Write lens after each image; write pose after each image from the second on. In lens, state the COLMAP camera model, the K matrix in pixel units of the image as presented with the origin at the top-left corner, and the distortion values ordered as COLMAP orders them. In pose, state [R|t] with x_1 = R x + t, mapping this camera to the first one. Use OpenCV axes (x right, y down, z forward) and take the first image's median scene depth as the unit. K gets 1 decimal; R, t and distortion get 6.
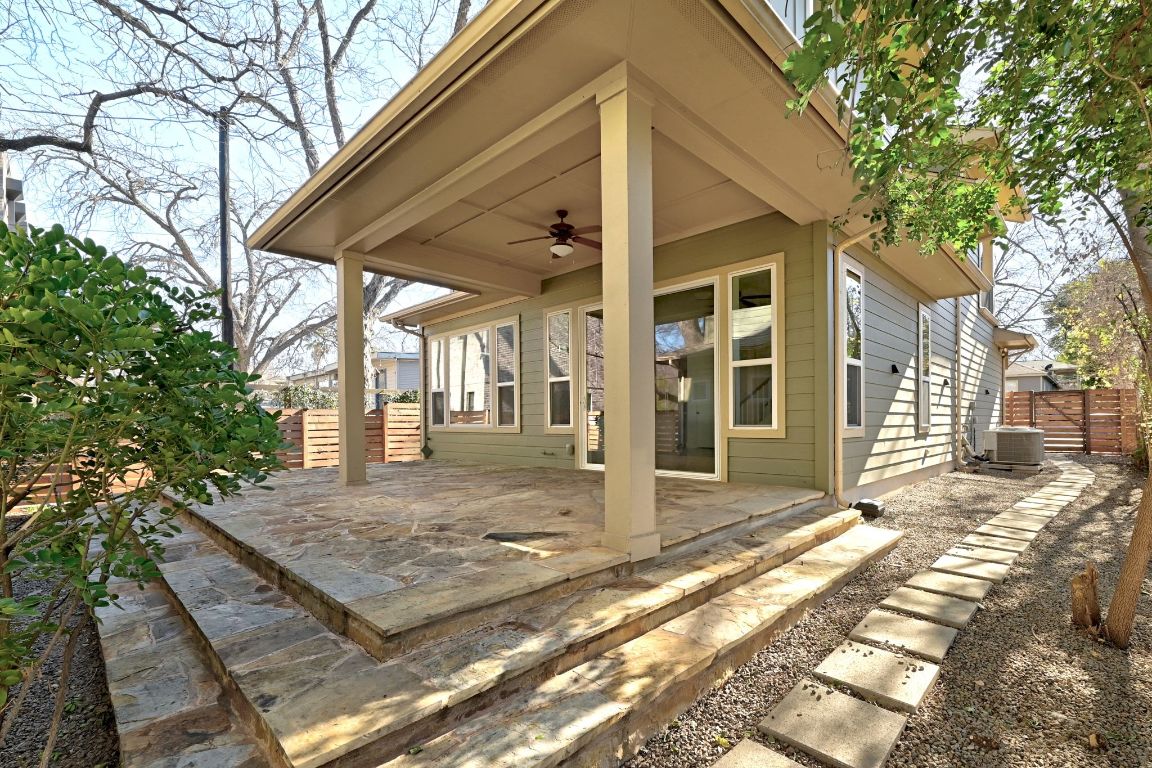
lens RADIAL K [[520.1, 0, 597.5], [0, 520.1, 420.0], [0, 0, 1]] dist [-0.003301, 0.000031]
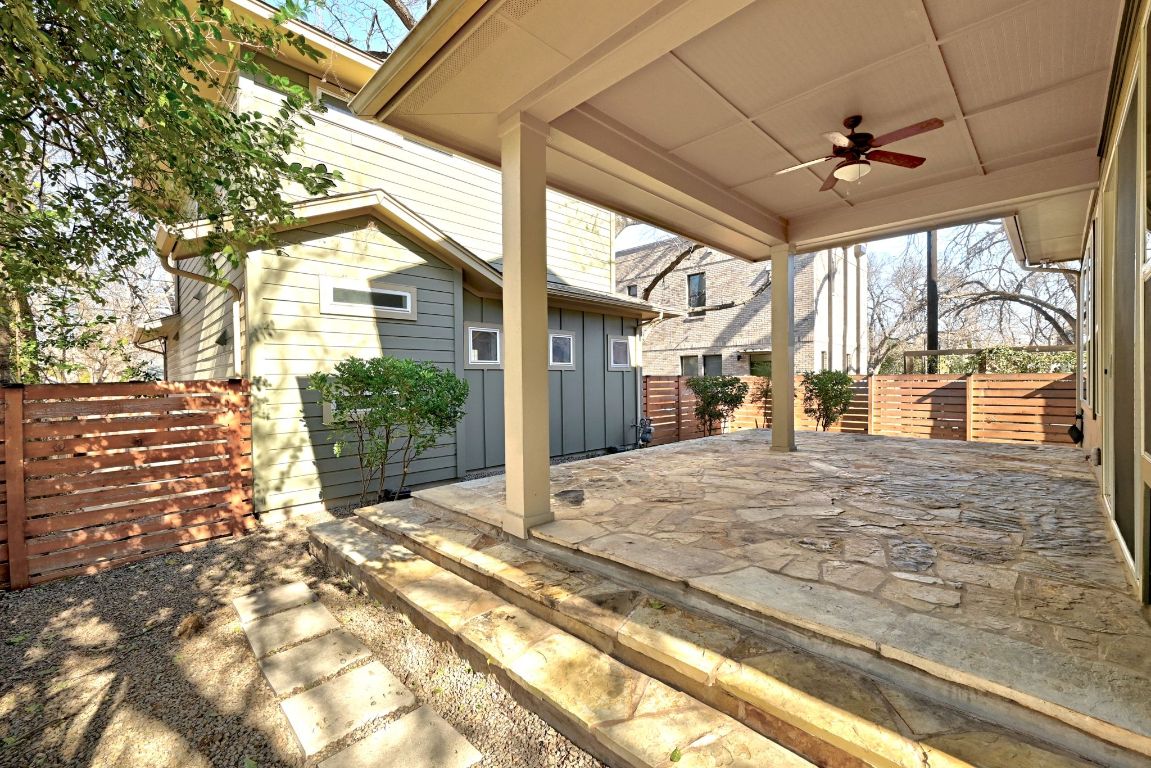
lens RADIAL K [[471.4, 0, 577.5], [0, 471.4, 384.9], [0, 0, 1]] dist [0.003272, -0.000016]
pose [[-0.023809, 0.013413, -0.999627, 1.217489], [0.008644, 0.999875, 0.013211, -0.073781], [0.999679, -0.008327, -0.023922, 1.294135]]
